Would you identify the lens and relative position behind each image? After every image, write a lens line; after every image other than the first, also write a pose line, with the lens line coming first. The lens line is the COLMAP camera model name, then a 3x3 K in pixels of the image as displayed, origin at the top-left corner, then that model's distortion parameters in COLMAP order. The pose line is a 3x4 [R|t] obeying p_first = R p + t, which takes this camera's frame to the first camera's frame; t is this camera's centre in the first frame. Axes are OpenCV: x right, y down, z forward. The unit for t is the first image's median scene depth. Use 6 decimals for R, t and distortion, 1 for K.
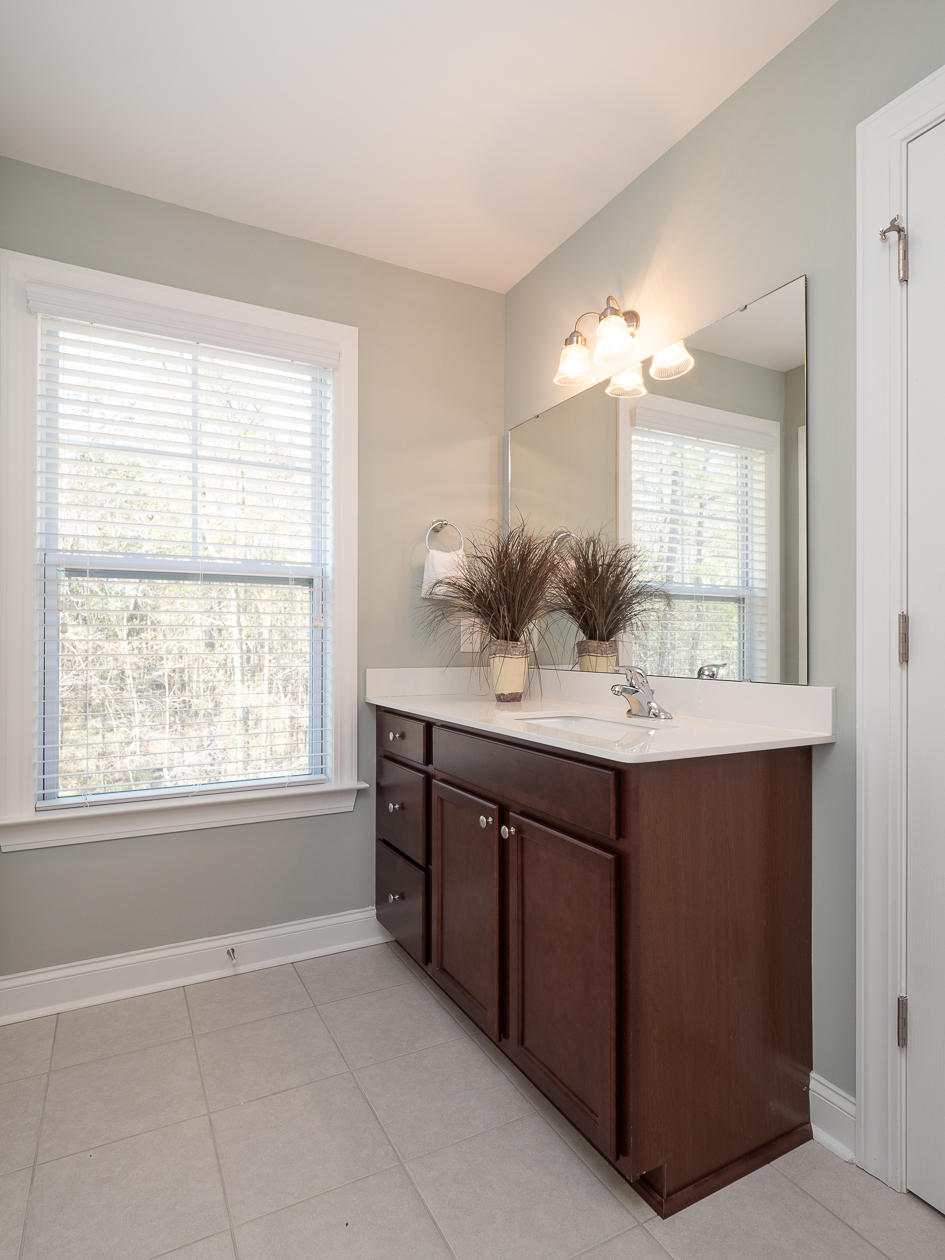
lens RADIAL K [[687.2, 0, 475.2], [0, 687.2, 645.1], [0, 0, 1]] dist [-0.003550, 0.000480]
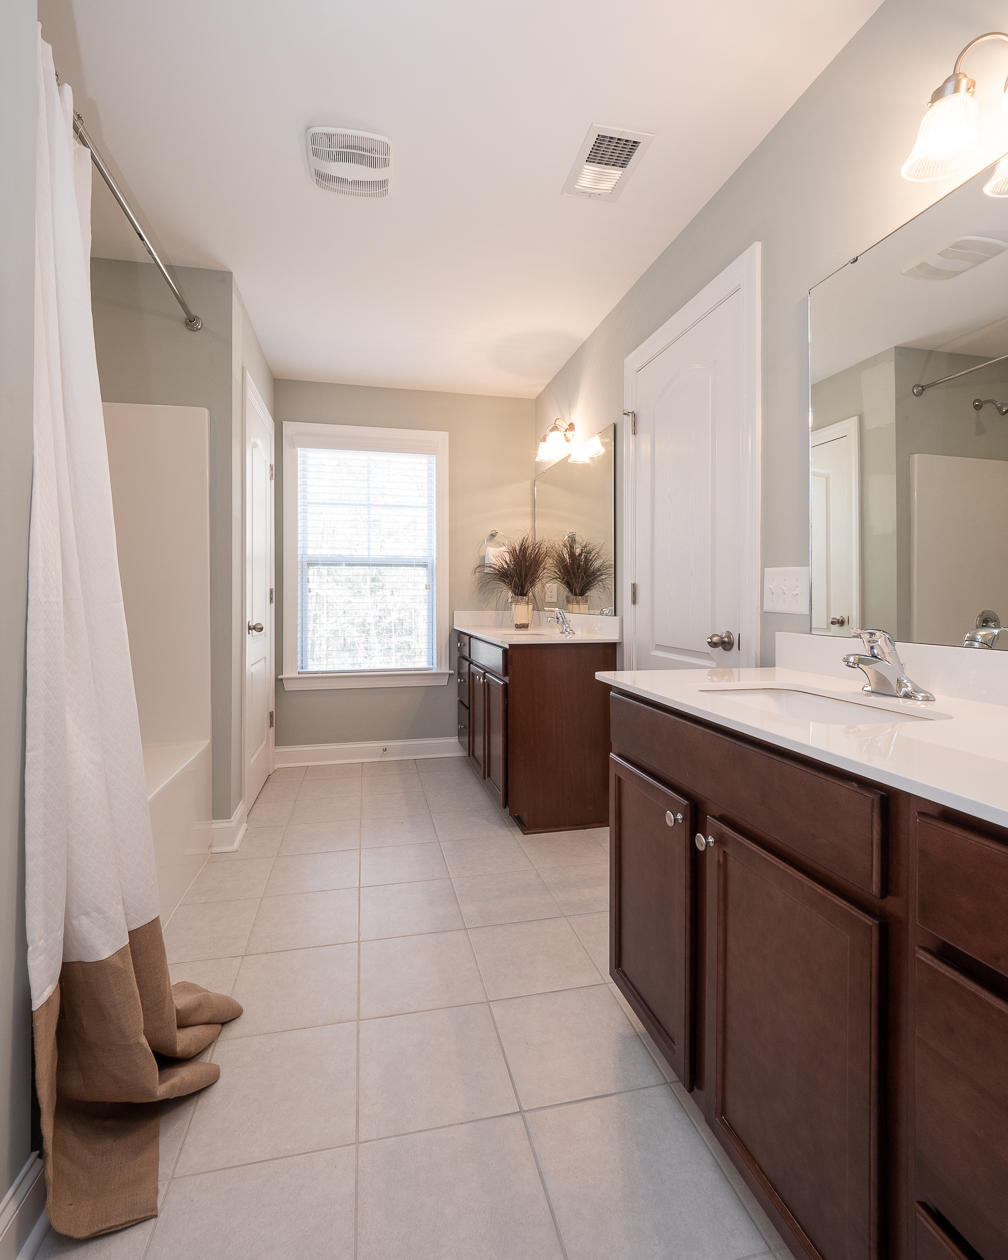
lens RADIAL K [[607.9, 0, 500.3], [0, 607.9, 601.8], [0, 0, 1]] dist [0.001014, 0.000120]
pose [[0.963422, -0.000587, -0.267990, 0.423208], [0.001321, 0.999996, 0.002560, 0.005628], [0.267987, -0.002820, 0.963418, -0.592620]]
